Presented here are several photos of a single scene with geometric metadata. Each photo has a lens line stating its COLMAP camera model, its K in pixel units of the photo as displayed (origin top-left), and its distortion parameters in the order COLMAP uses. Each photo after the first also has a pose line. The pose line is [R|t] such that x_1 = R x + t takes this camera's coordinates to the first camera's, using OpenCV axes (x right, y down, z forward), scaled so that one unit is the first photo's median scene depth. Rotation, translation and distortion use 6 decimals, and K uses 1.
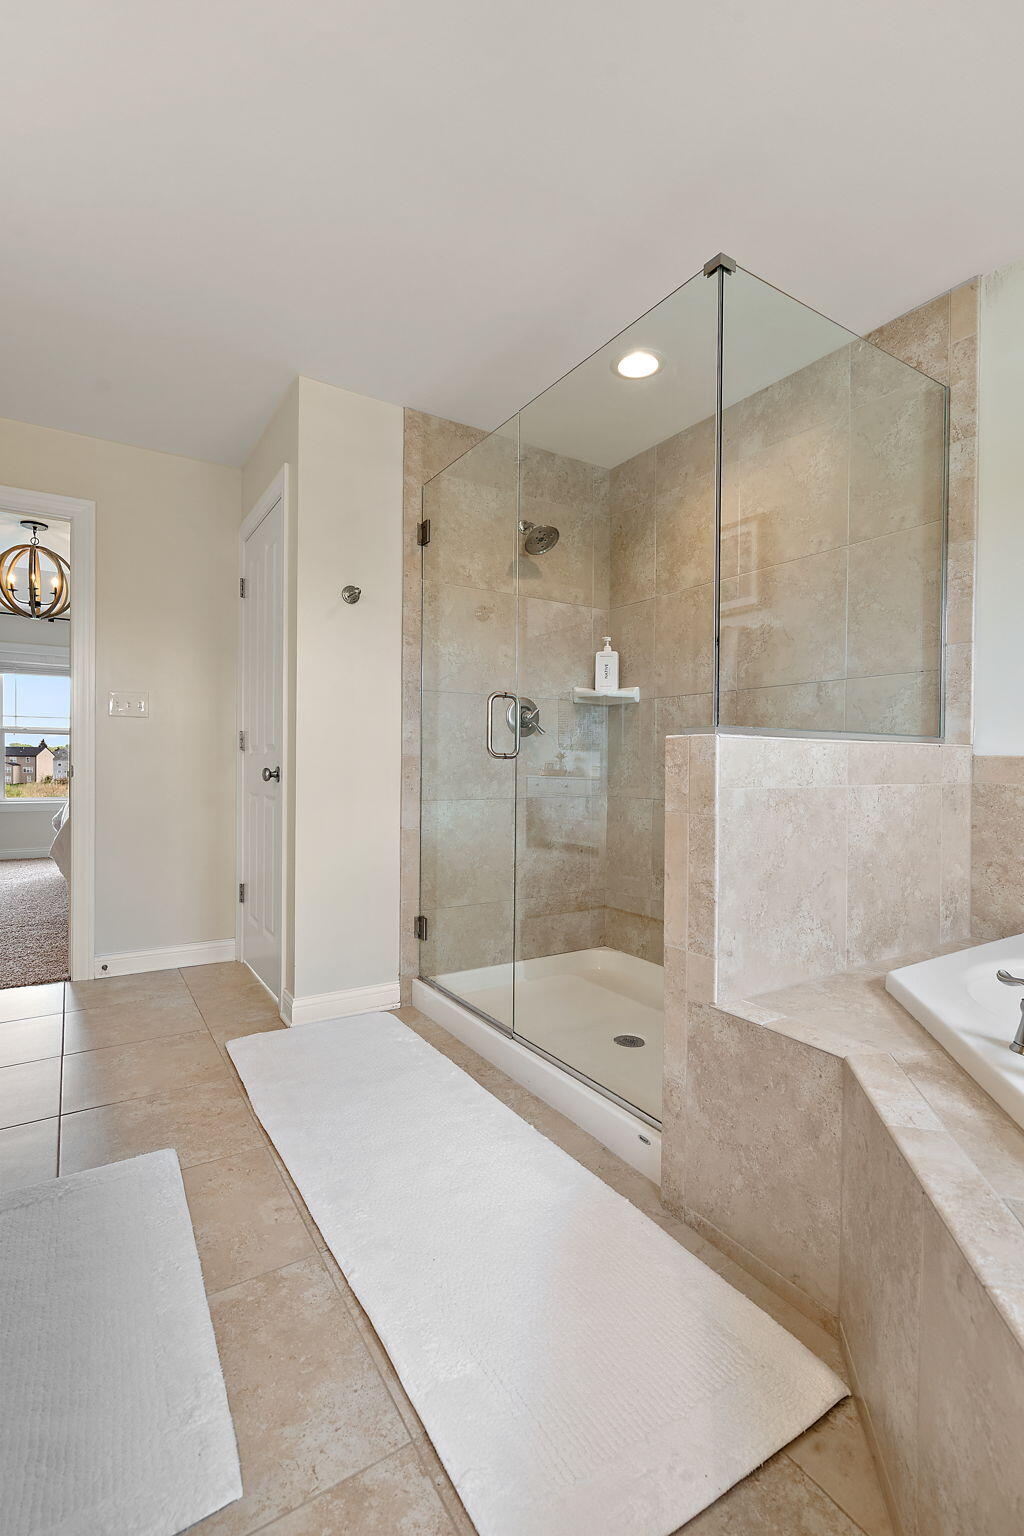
lens RADIAL K [[691.9, 0, 511.6], [0, 691.9, 763.1], [0, 0, 1]] dist [-0.001429, 0.000856]
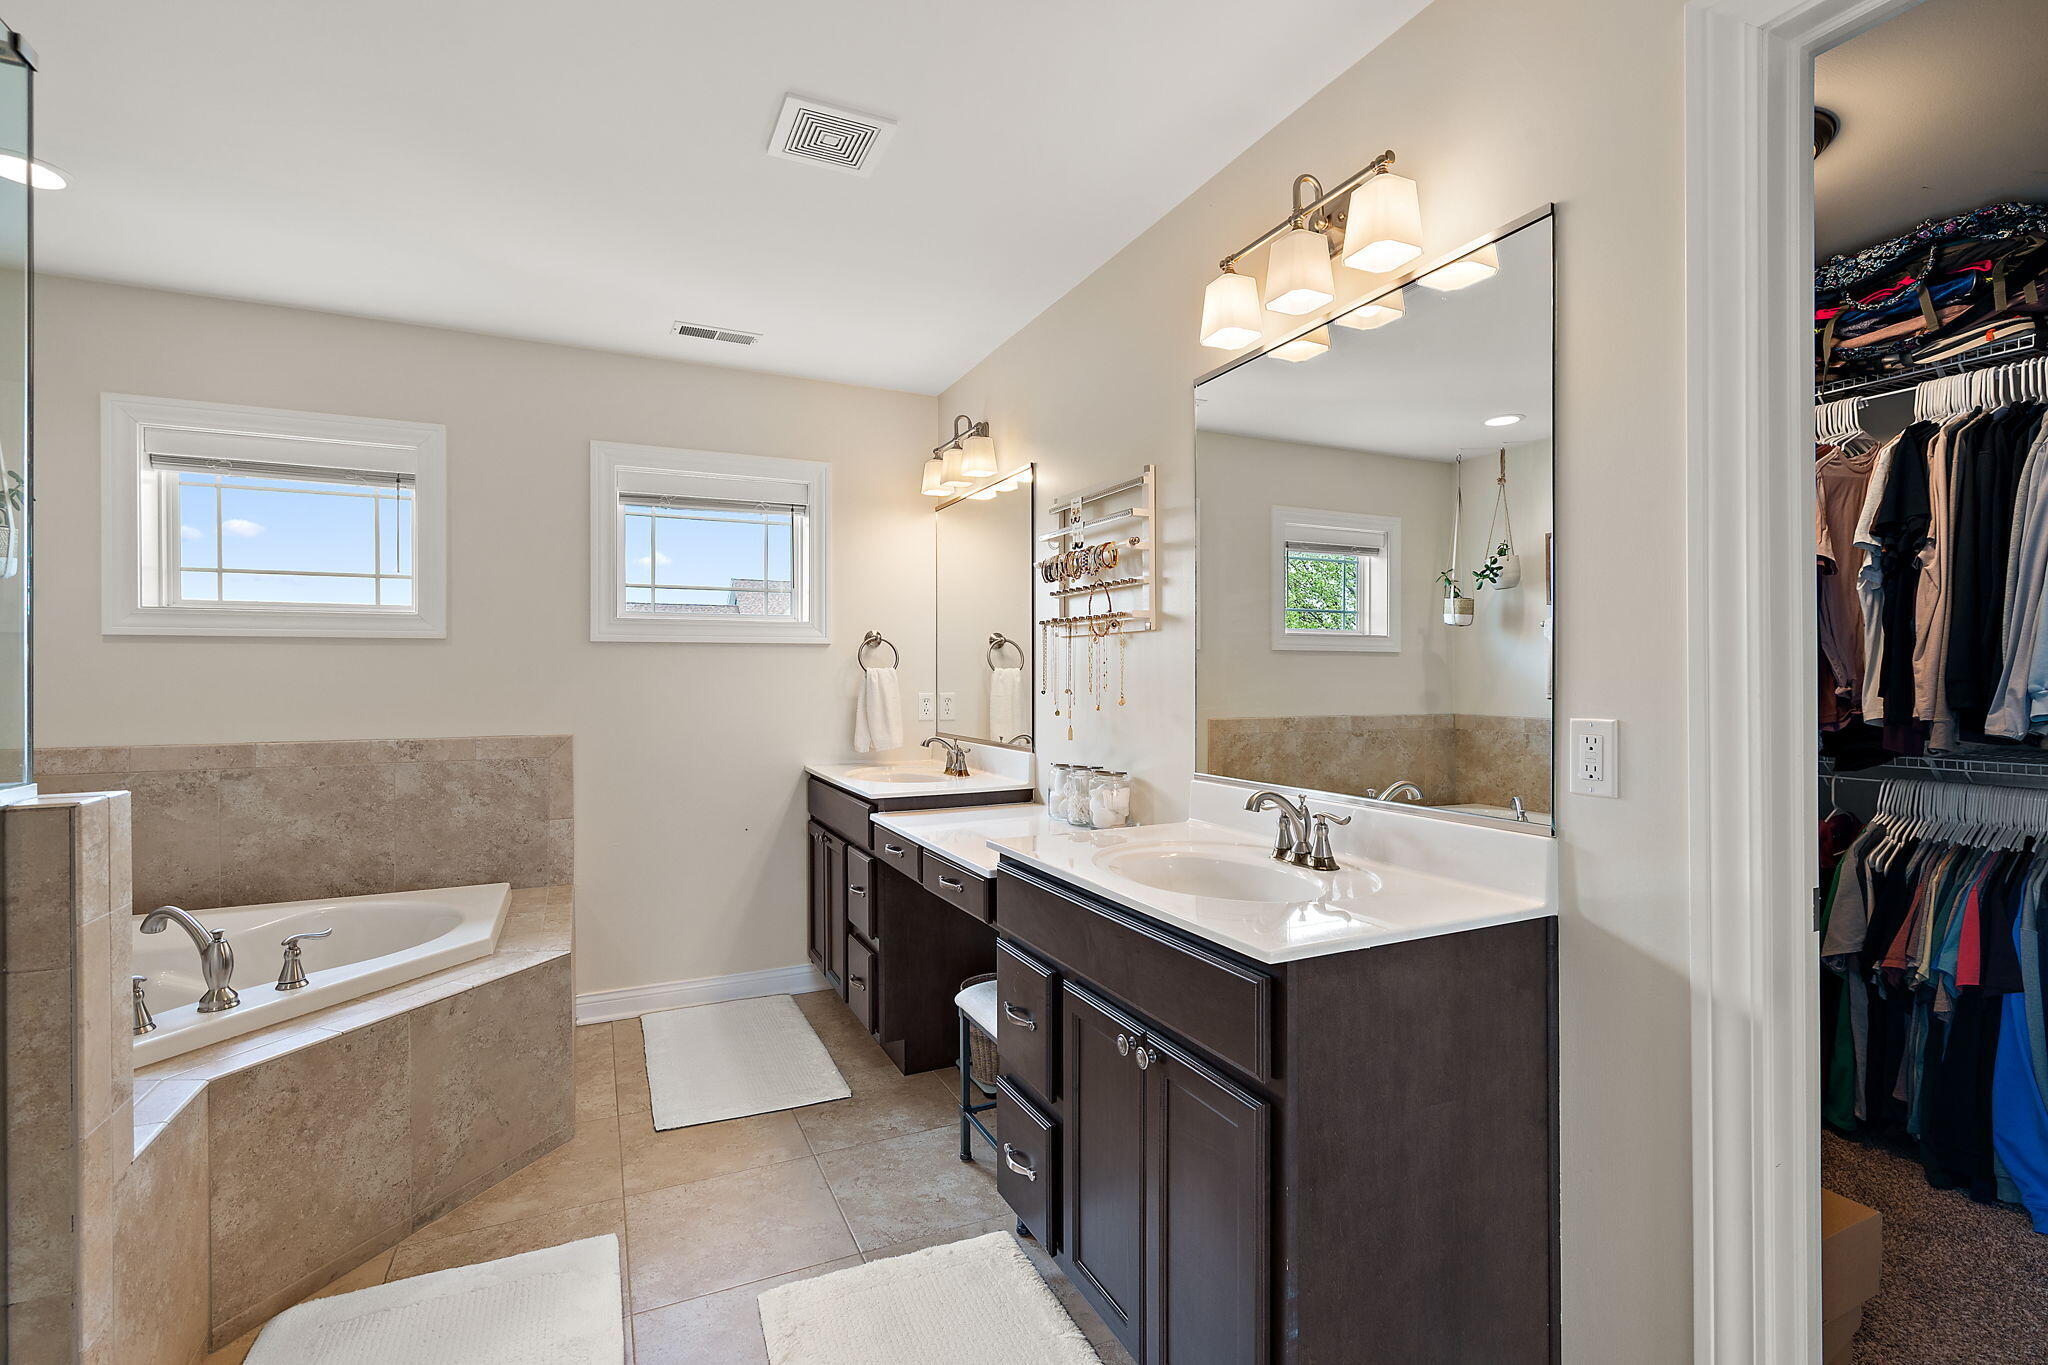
lens RADIAL K [[922.6, 0, 1028.0], [0, 922.6, 678.3], [0, 0, 1]] dist [-0.001429, 0.000856]
pose [[-0.992033, -0.004598, 0.125893, -0.546708], [-0.003787, 0.999971, 0.006681, -0.120467], [-0.125920, 0.006151, -0.992021, 1.308664]]
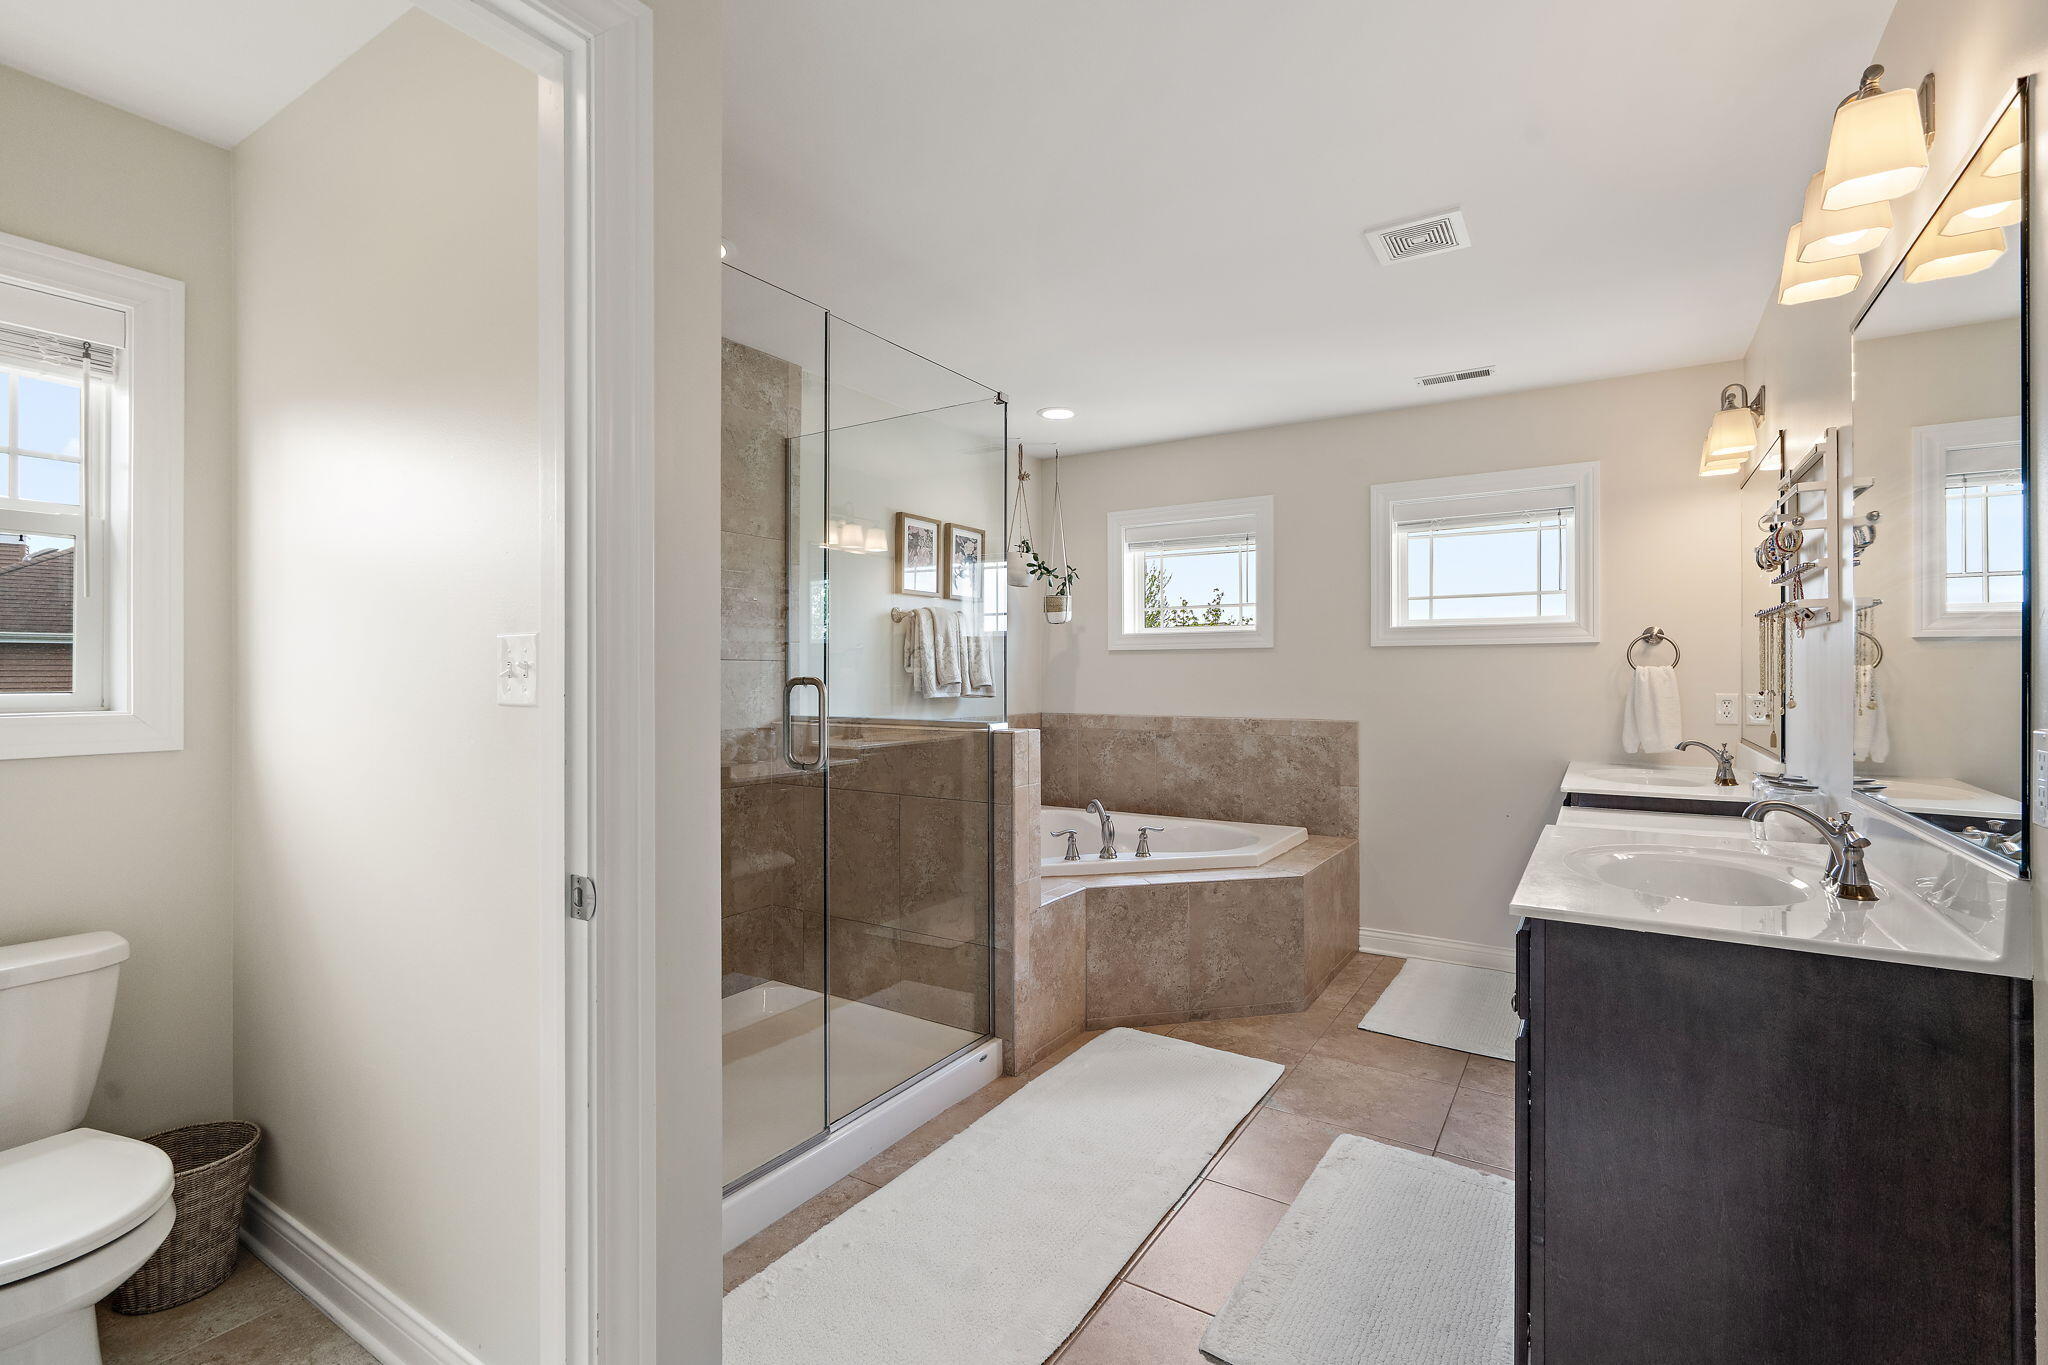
lens RADIAL K [[922.6, 0, 1018.8], [0, 922.6, 676.4], [0, 0, 1]] dist [-0.001429, 0.000856]
pose [[-0.417496, -0.006859, 0.908653, -1.094203], [0.001387, 0.999966, 0.008186, -0.124094], [-0.908678, 0.004678, -0.417472, 1.342438]]
